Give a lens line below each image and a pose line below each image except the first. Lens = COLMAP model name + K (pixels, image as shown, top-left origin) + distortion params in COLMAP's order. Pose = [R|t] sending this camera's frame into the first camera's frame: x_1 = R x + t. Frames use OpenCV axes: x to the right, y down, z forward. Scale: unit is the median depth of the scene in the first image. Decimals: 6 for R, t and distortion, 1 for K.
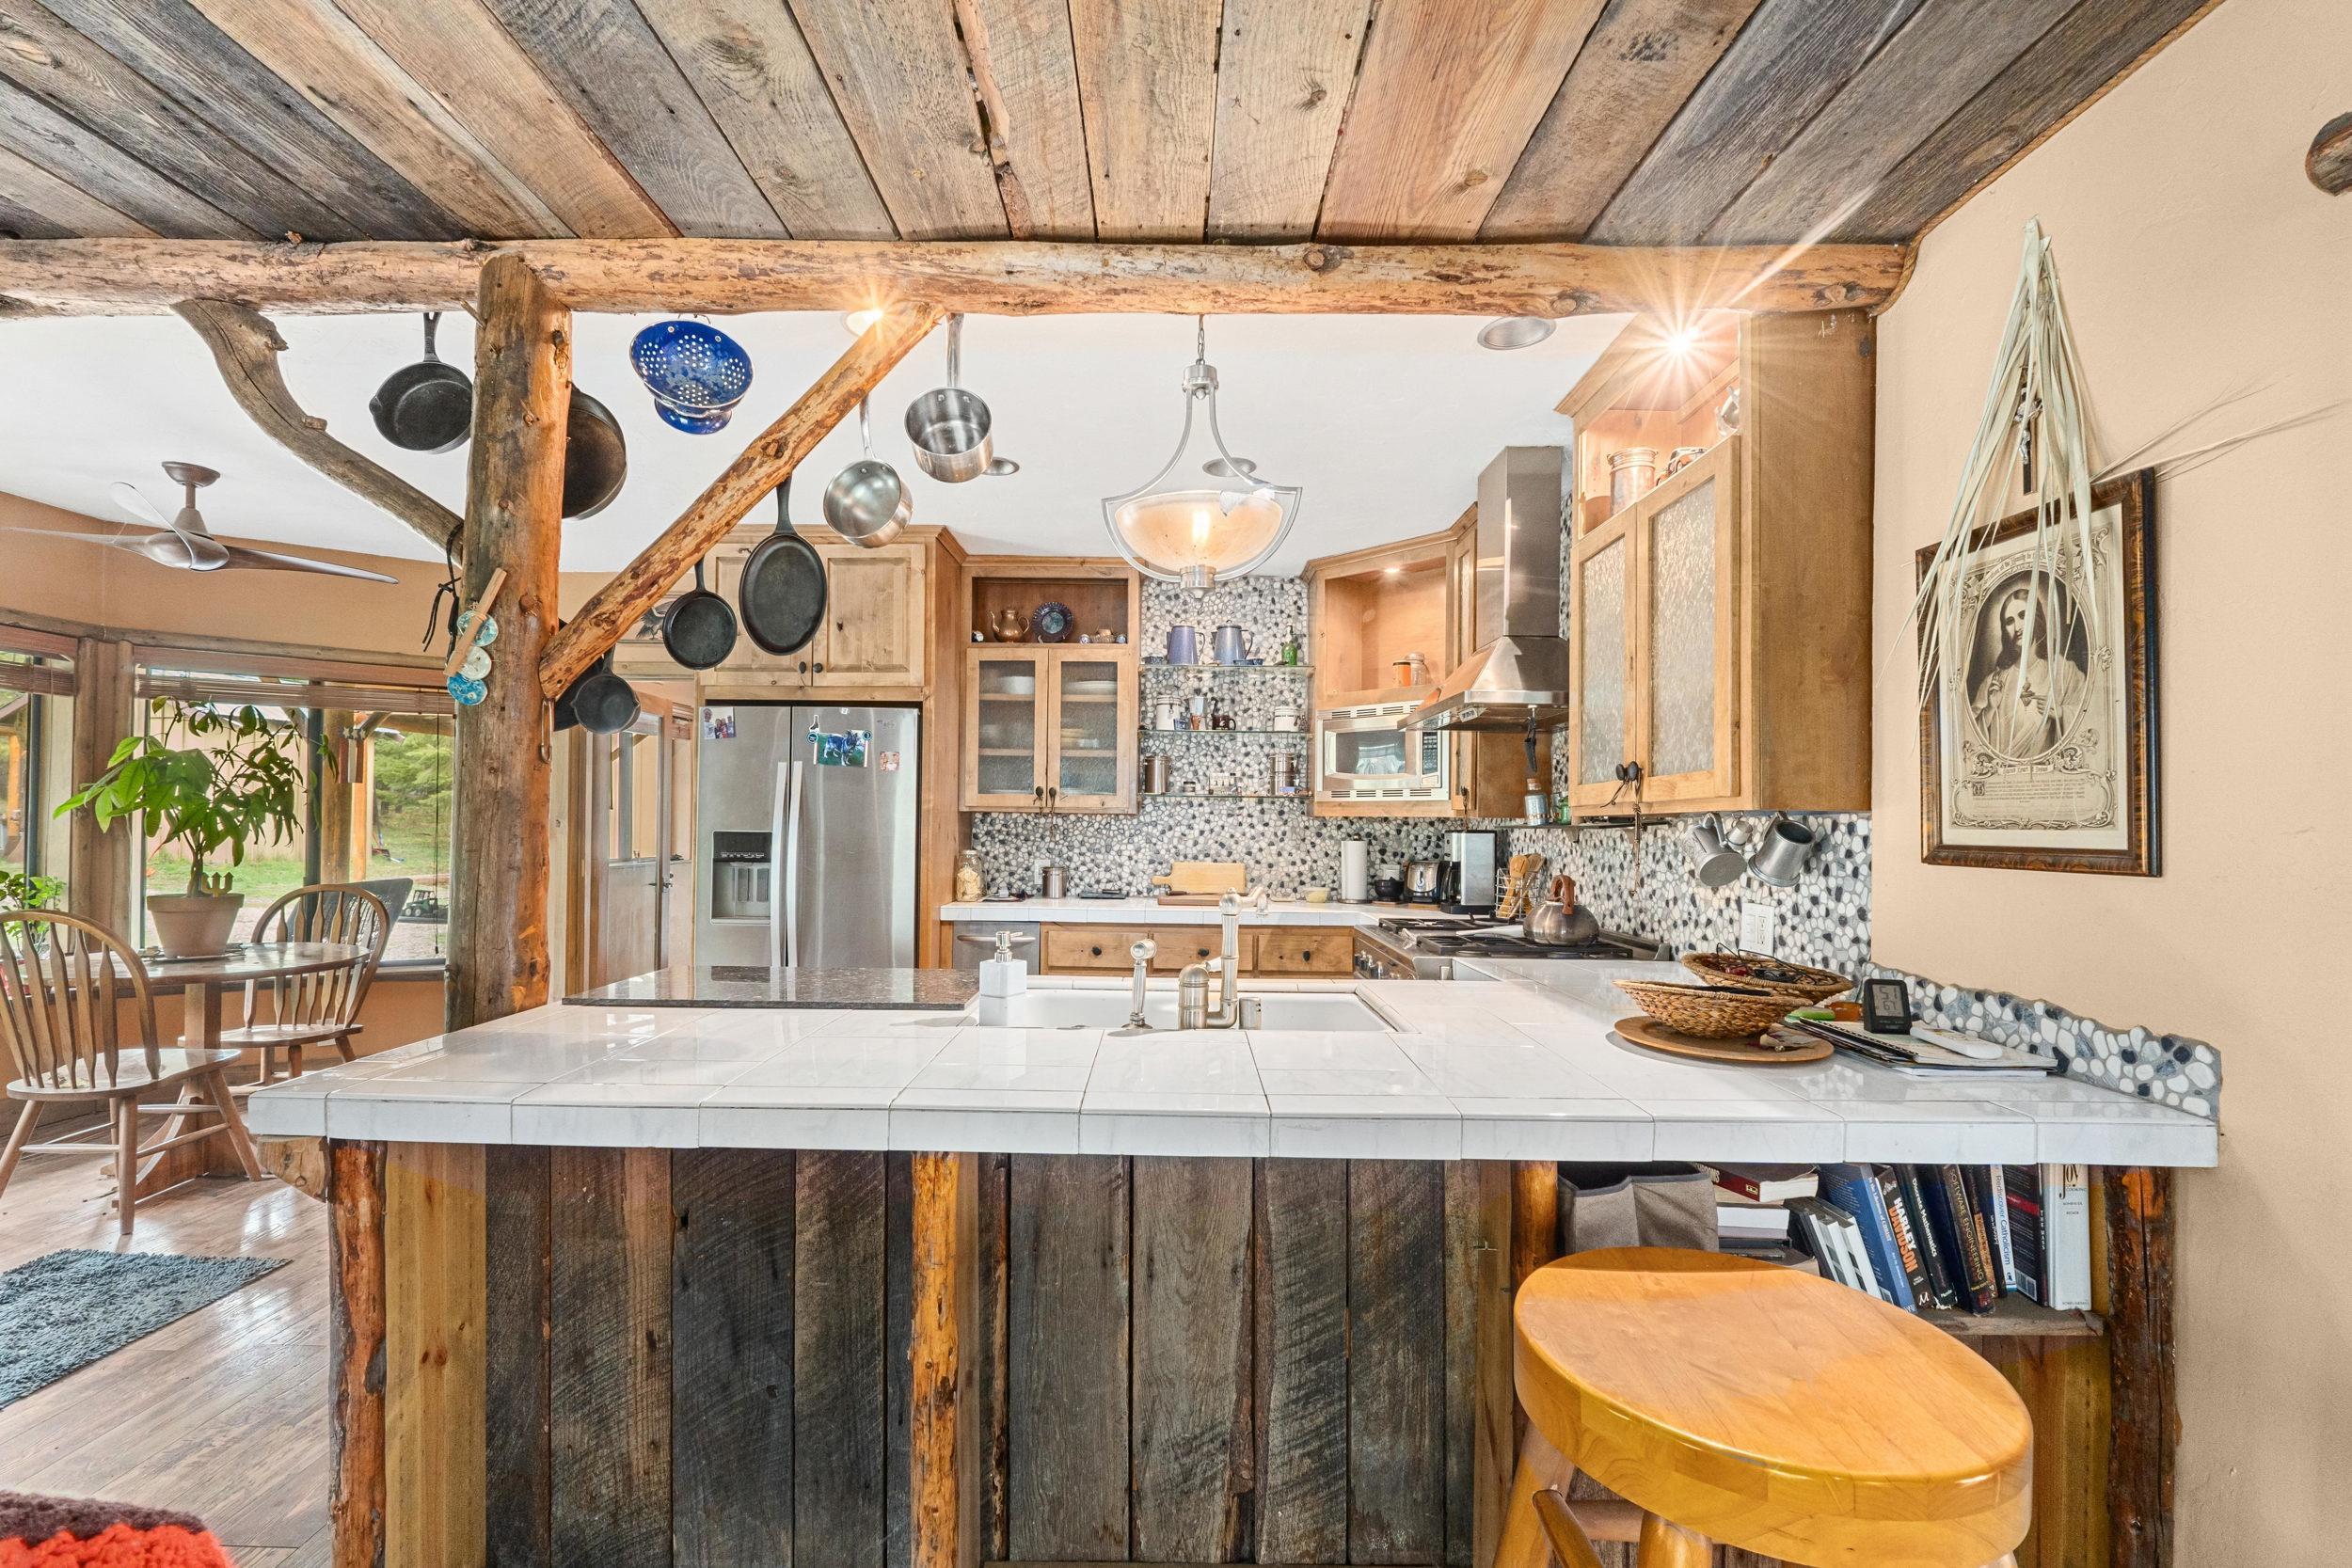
lens RADIAL K [[988.4, 0, 1152.8], [0, 988.4, 824.0], [0, 0, 1]] dist [-0.008285, 0.000184]
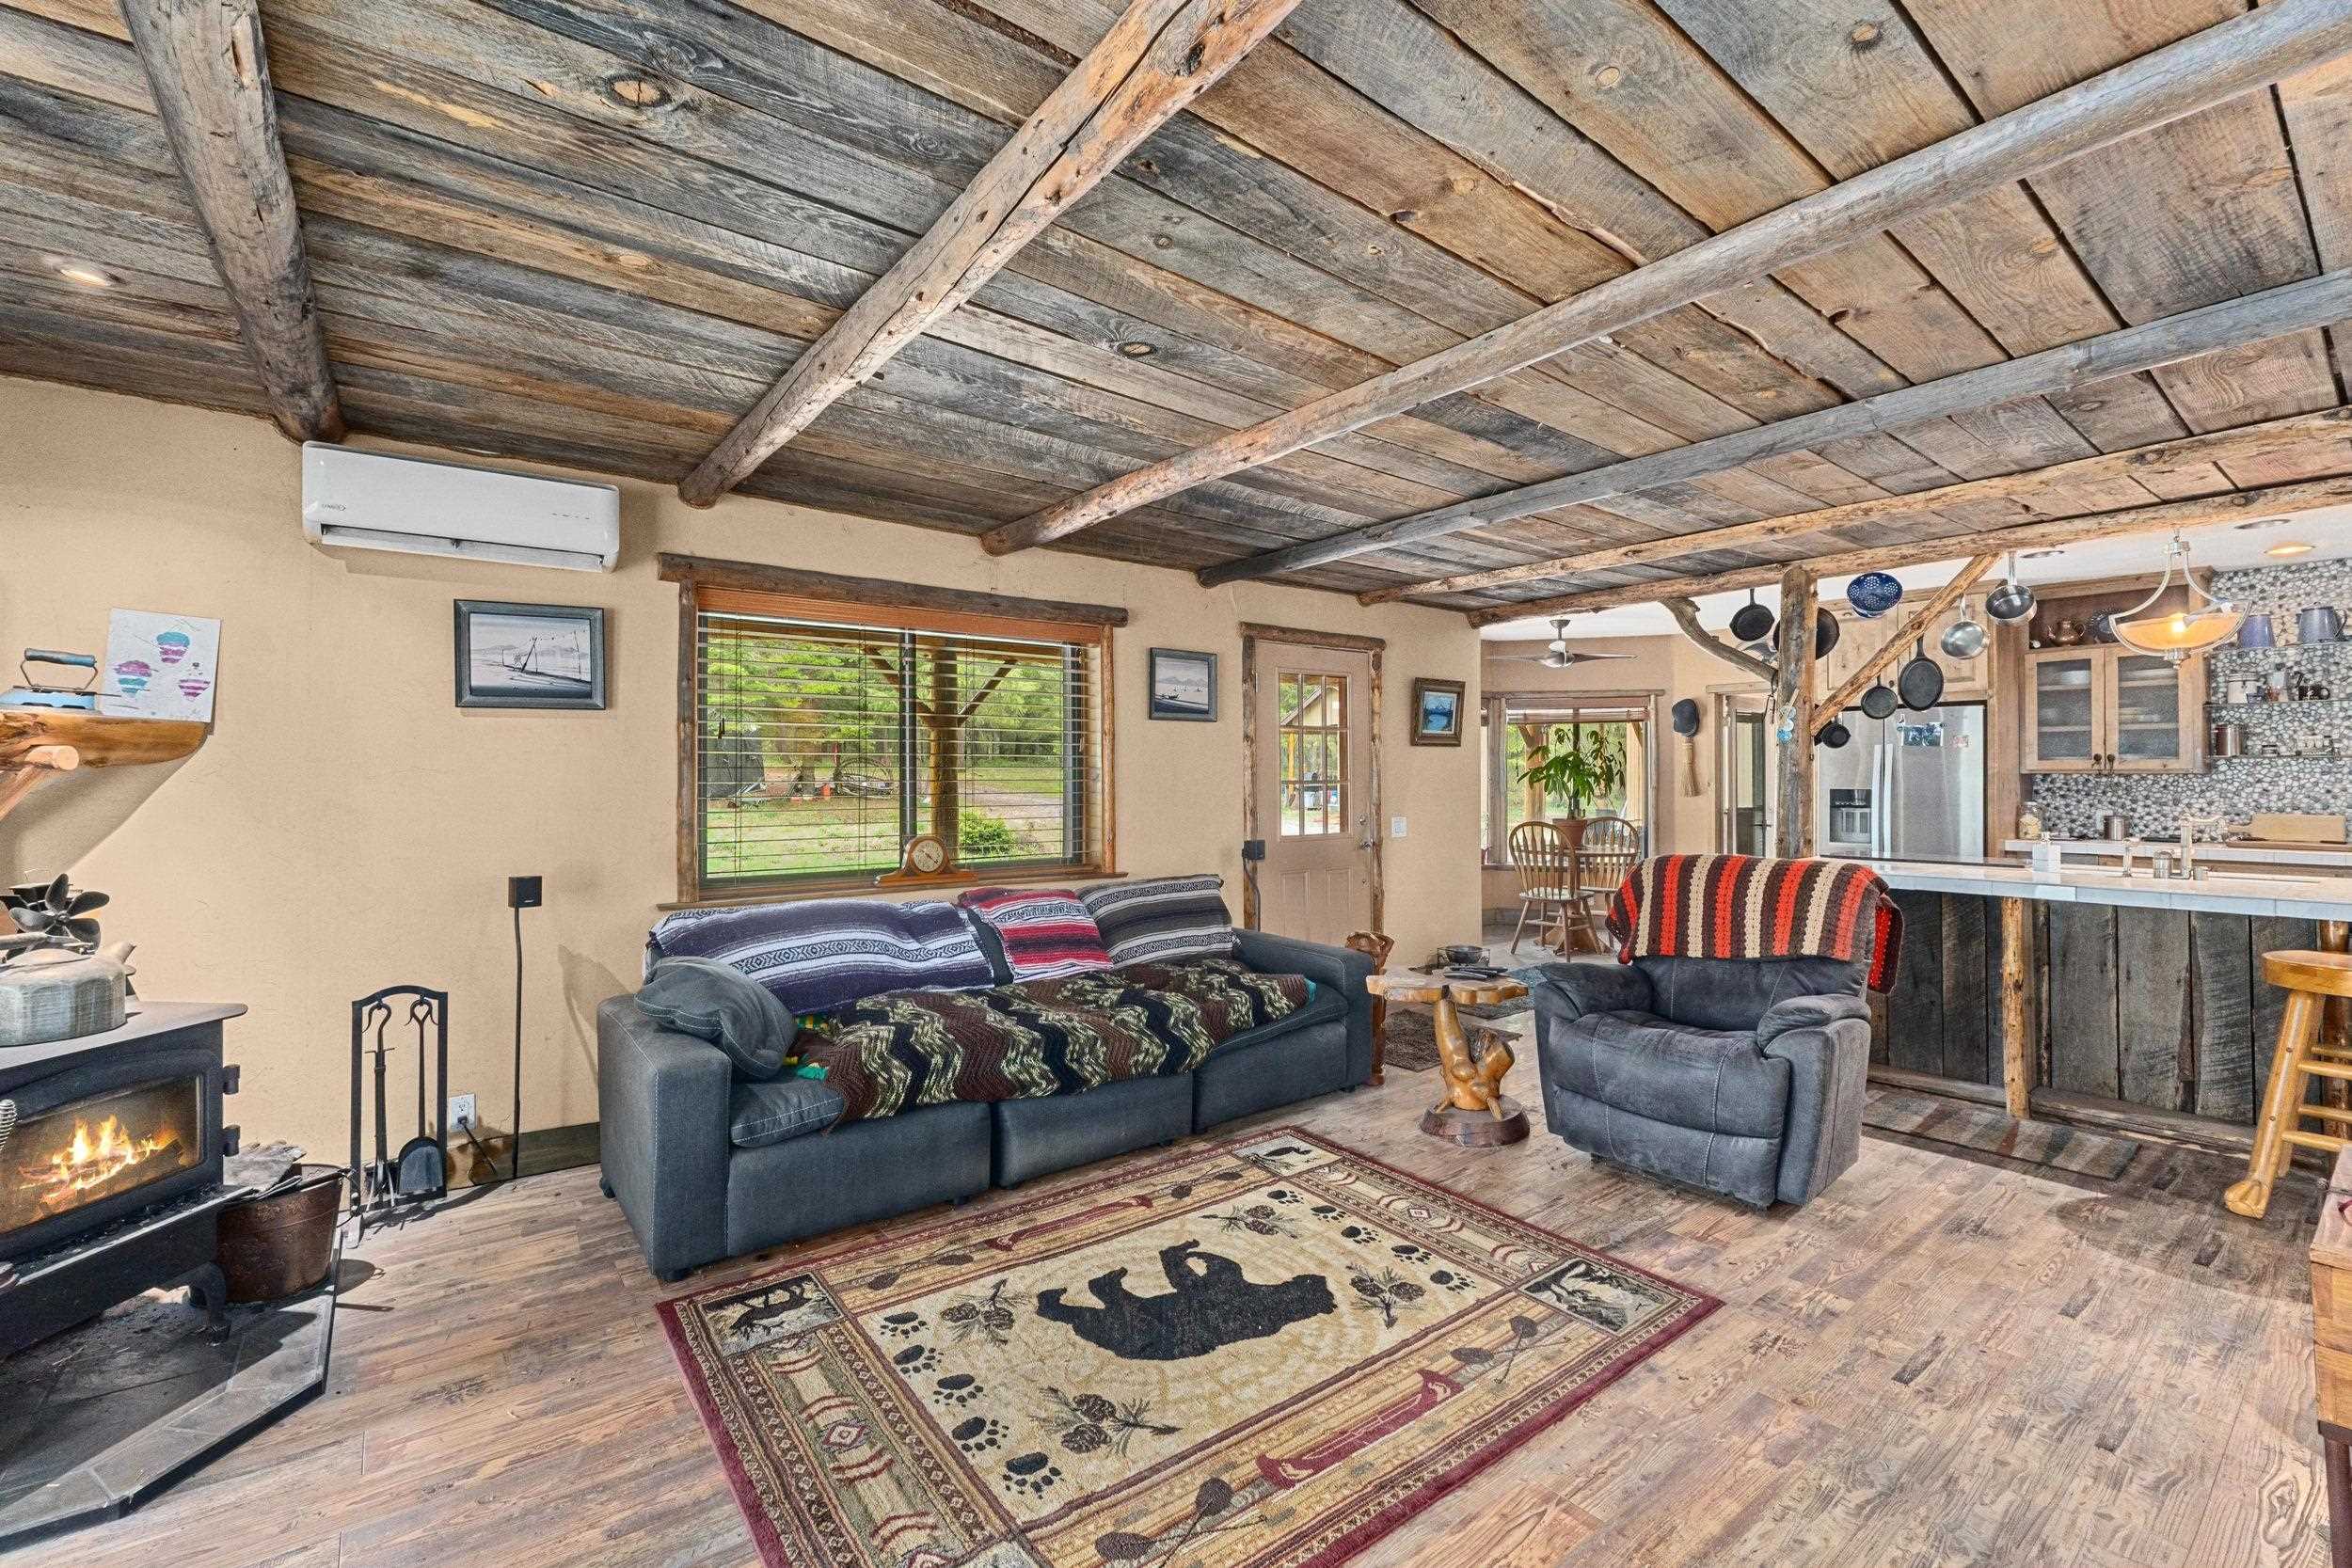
lens RADIAL K [[988.4, 0, 1186.3], [0, 988.4, 771.8], [0, 0, 1]] dist [-0.008285, 0.000184]
pose [[0.623719, -0.016904, -0.781466, 0.187819], [0.007601, 0.999850, -0.015562, -0.003644], [0.781612, 0.003767, 0.623754, -0.958091]]
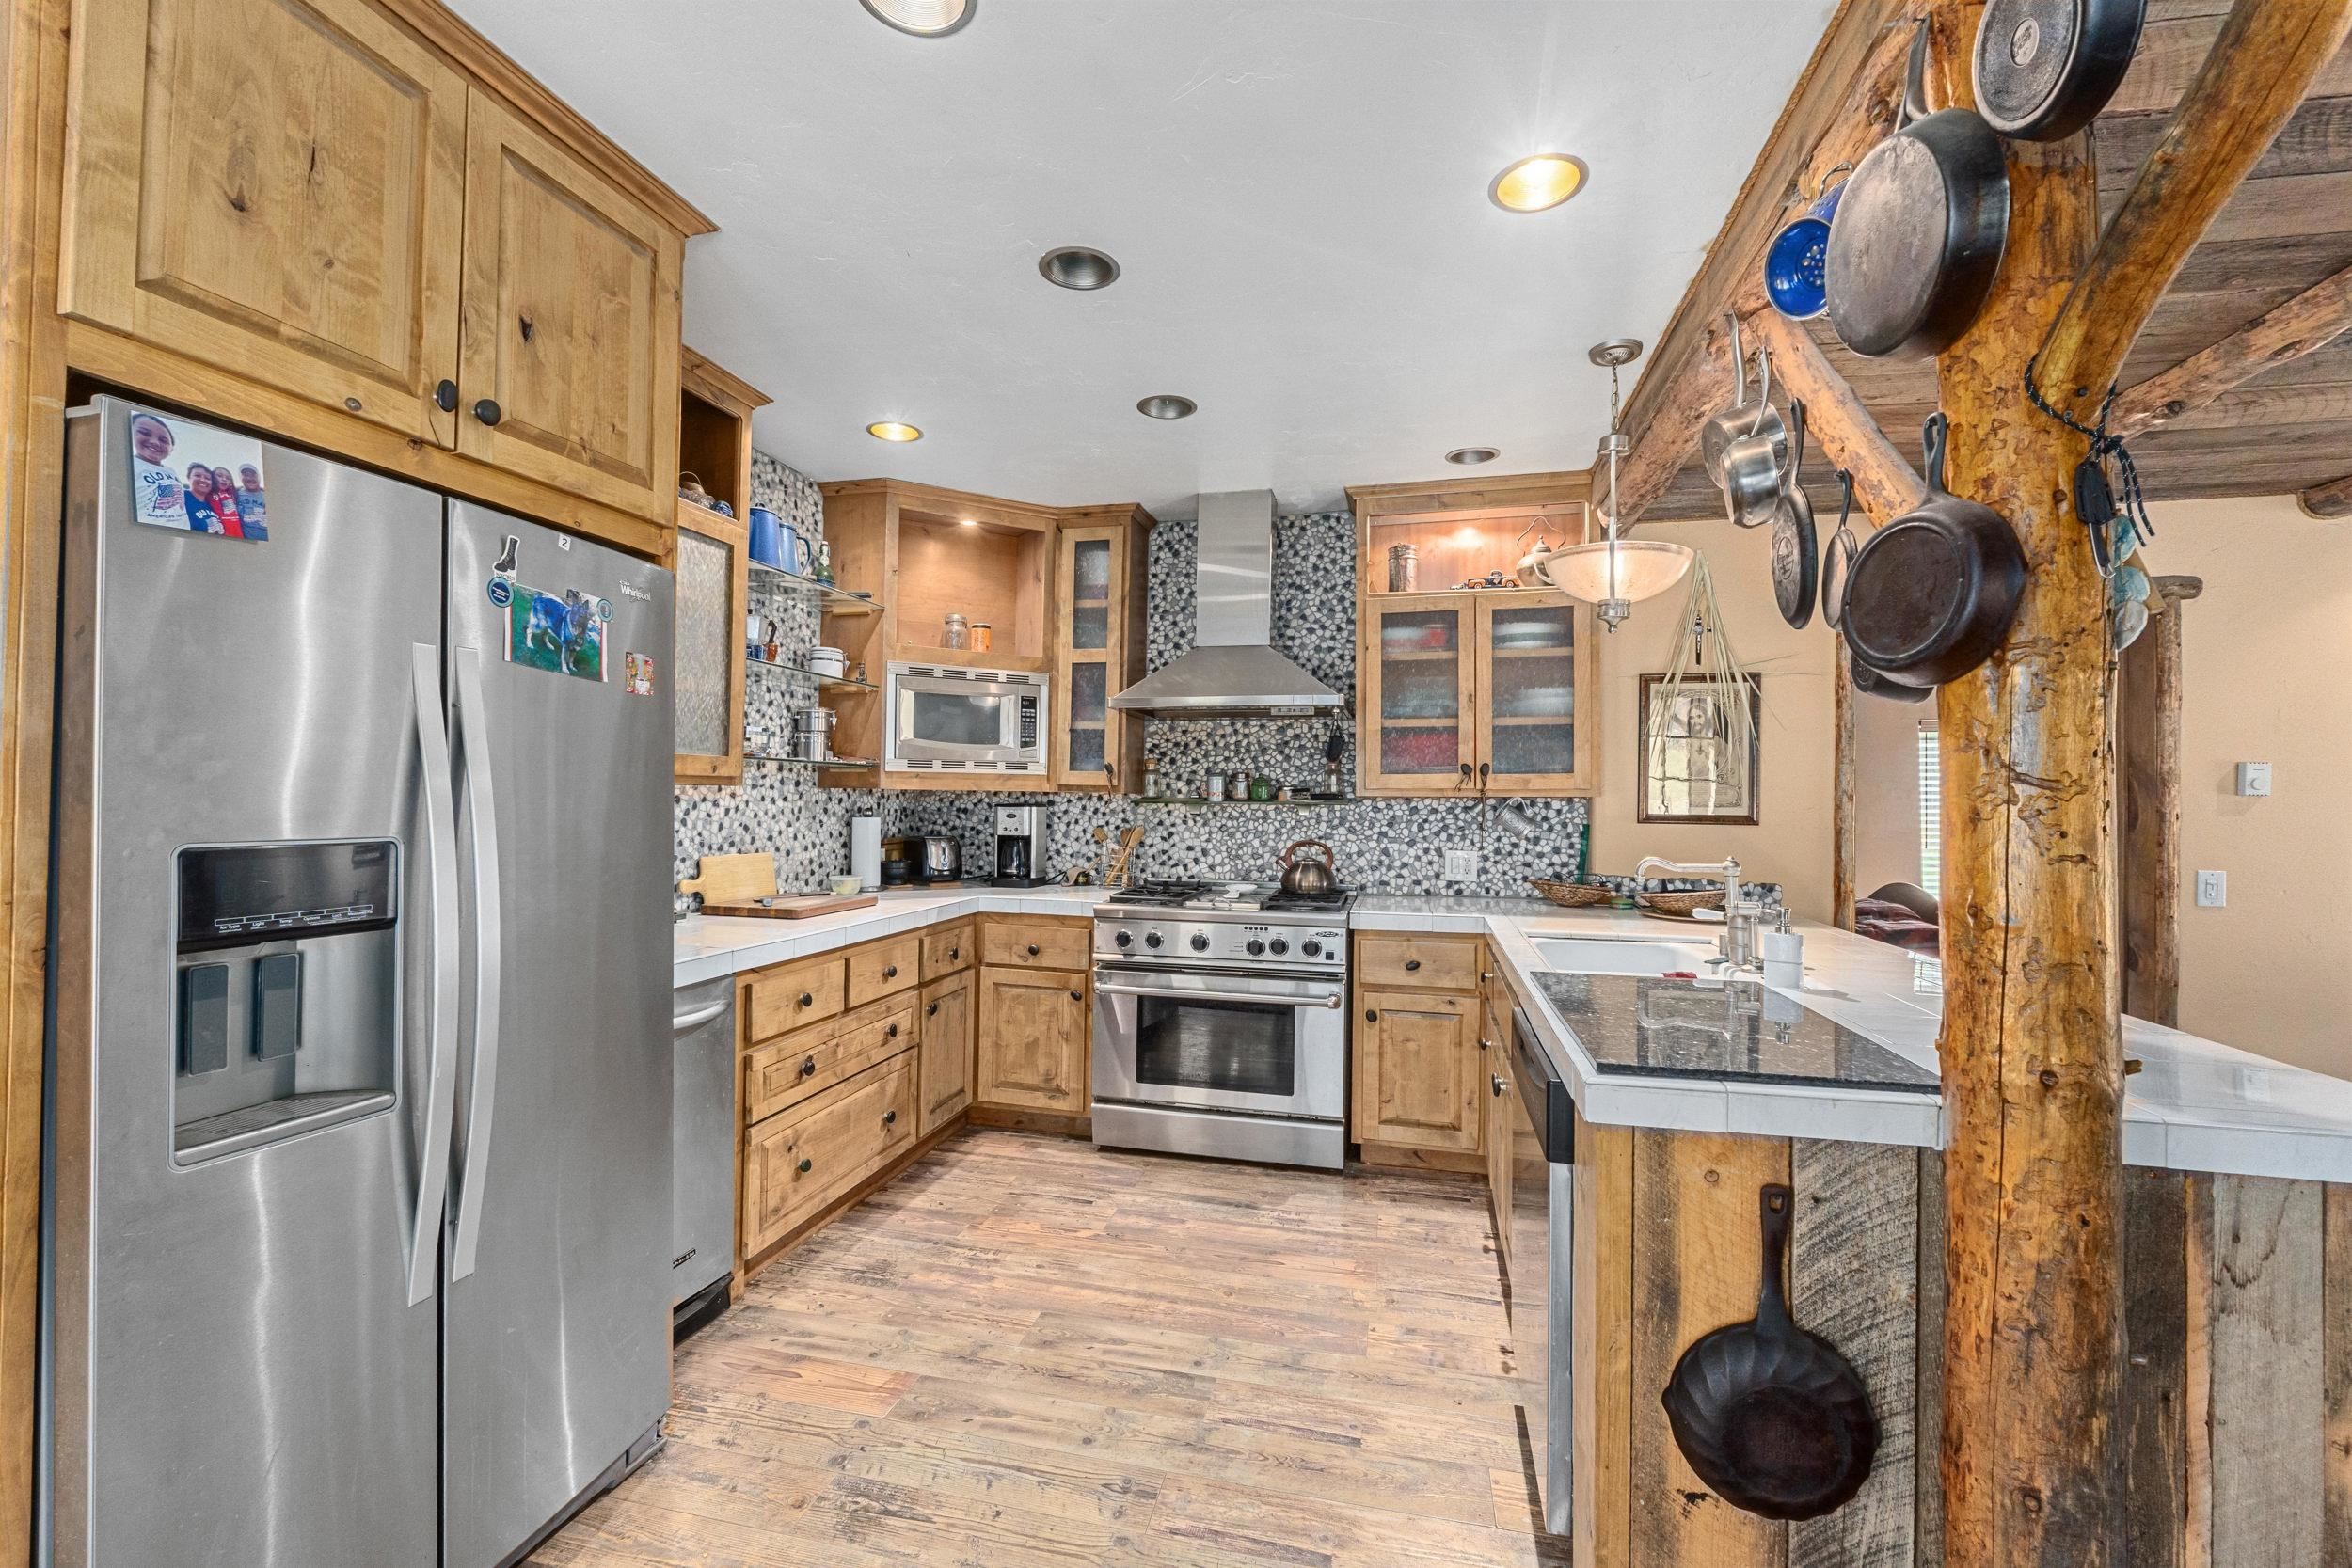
lens RADIAL K [[988.4, 0, 1176.7], [0, 988.4, 784.3], [0, 0, 1]] dist [-0.008285, 0.000184]
pose [[0.225209, 0.005296, 0.974296, -0.740587], [-0.007619, 0.999964, -0.003674, -0.013468], [-0.974281, -0.006596, 0.225241, 0.730286]]
